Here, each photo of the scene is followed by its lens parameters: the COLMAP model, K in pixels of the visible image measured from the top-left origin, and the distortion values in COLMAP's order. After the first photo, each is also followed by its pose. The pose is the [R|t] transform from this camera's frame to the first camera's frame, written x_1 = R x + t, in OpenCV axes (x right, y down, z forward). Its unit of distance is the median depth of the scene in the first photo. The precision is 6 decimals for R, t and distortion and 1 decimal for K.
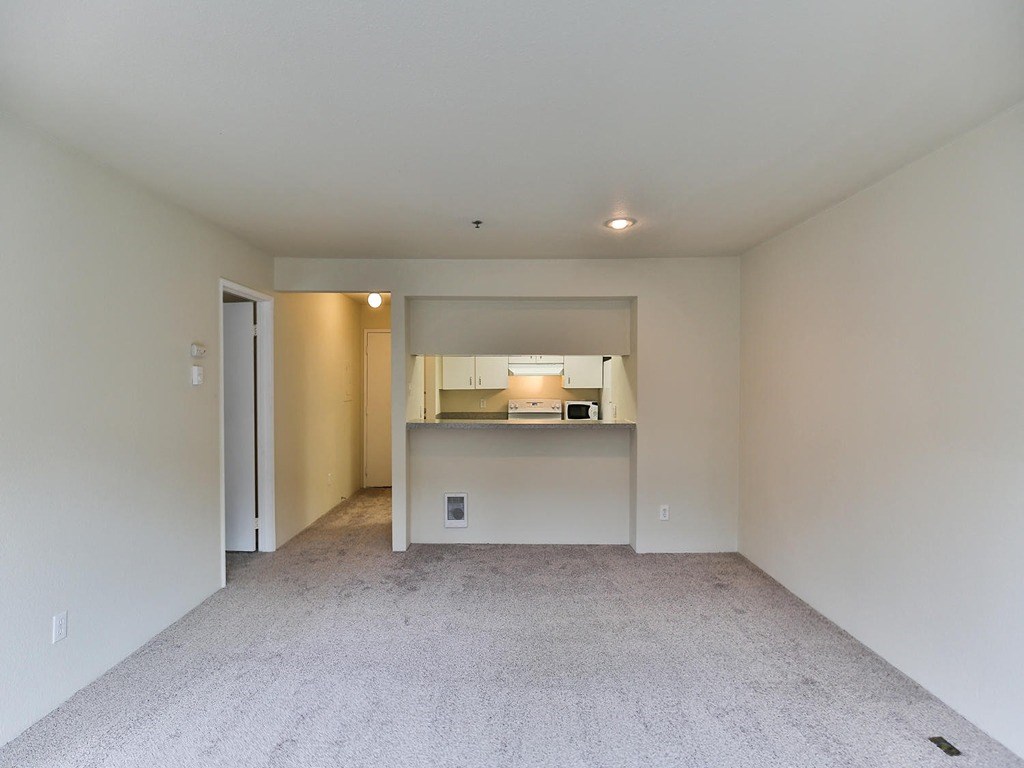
lens RADIAL K [[513.0, 0, 512.0], [0, 513.0, 384.0], [0, 0, 1]] dist [0.003028, 0.001951]
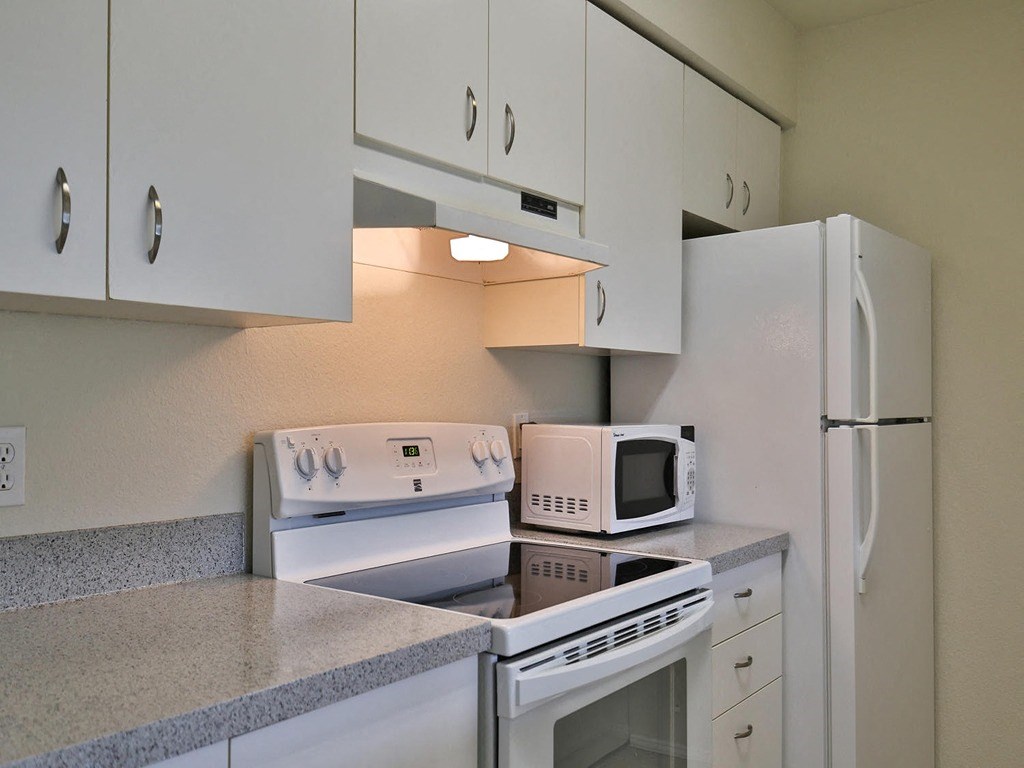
lens RADIAL K [[887.1, 0, 532.9], [0, 887.1, 409.4], [0, 0, 1]] dist [0.063629, -0.119404]
pose [[0.596929, 0.002304, 0.802291, -0.156093], [-0.004609, 0.999989, 0.000558, 0.029421], [-0.802281, -0.004031, 0.596933, 0.837057]]
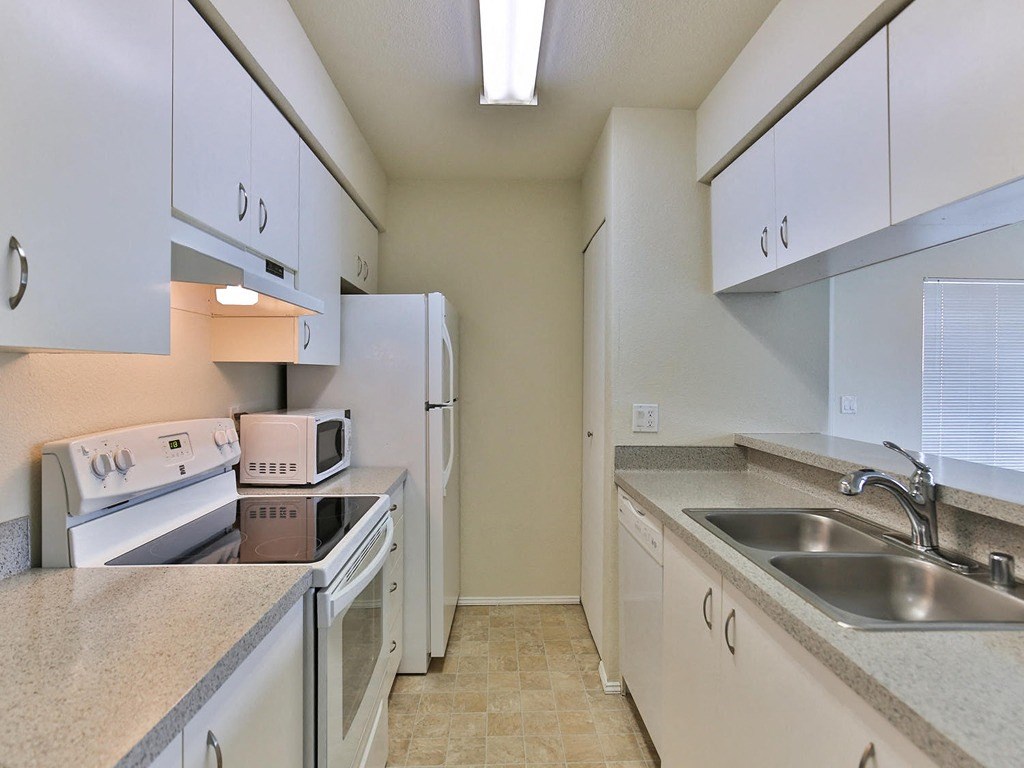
lens RADIAL K [[513.0, 0, 512.0], [0, 513.0, 384.0], [0, 0, 1]] dist [0.003028, 0.001951]
pose [[-0.033897, -0.011524, 0.999359, -0.172383], [-0.001033, 0.999933, 0.011495, 0.014827], [-0.999425, -0.000643, -0.033907, 0.904525]]
